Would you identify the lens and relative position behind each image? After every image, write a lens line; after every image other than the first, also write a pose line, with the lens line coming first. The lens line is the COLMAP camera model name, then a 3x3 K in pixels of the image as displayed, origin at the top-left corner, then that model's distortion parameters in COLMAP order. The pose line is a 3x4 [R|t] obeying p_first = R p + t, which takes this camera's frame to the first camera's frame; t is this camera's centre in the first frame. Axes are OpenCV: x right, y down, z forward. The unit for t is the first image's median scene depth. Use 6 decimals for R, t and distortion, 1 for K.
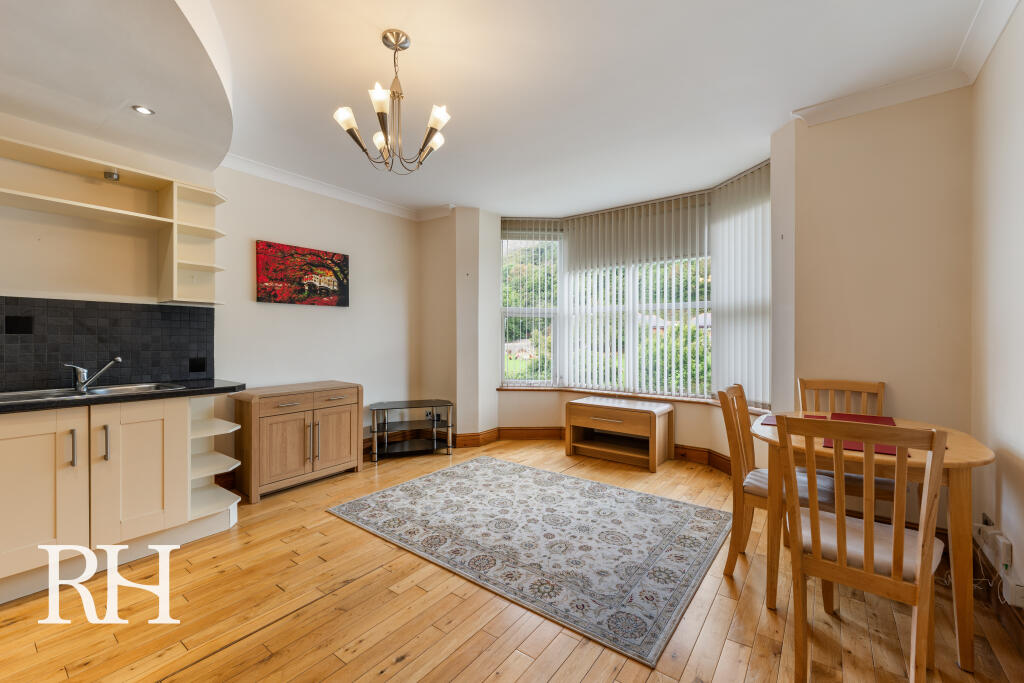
lens RADIAL K [[412.5, 0, 513.7], [0, 412.5, 339.6], [0, 0, 1]] dist [-0.000348, 0.000038]
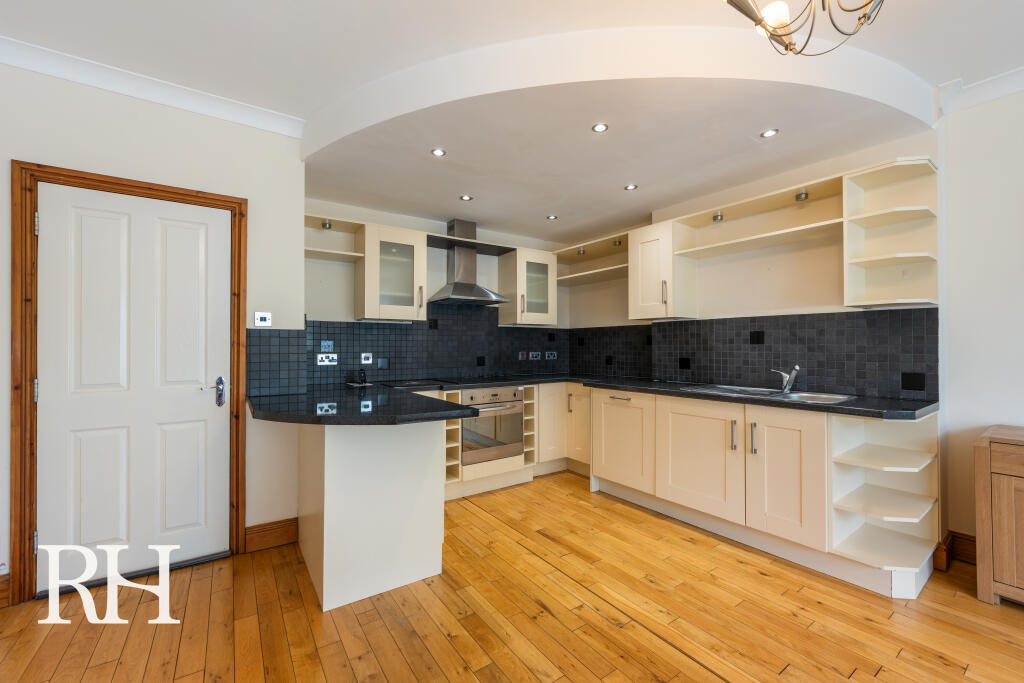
lens RADIAL K [[412.5, 0, 513.4], [0, 412.5, 342.0], [0, 0, 1]] dist [-0.000348, 0.000038]
pose [[-0.301381, -0.010003, -0.953451, 0.272432], [-0.004954, 0.999948, -0.008925, -0.004314], [0.953491, 0.002034, -0.301415, 0.608090]]
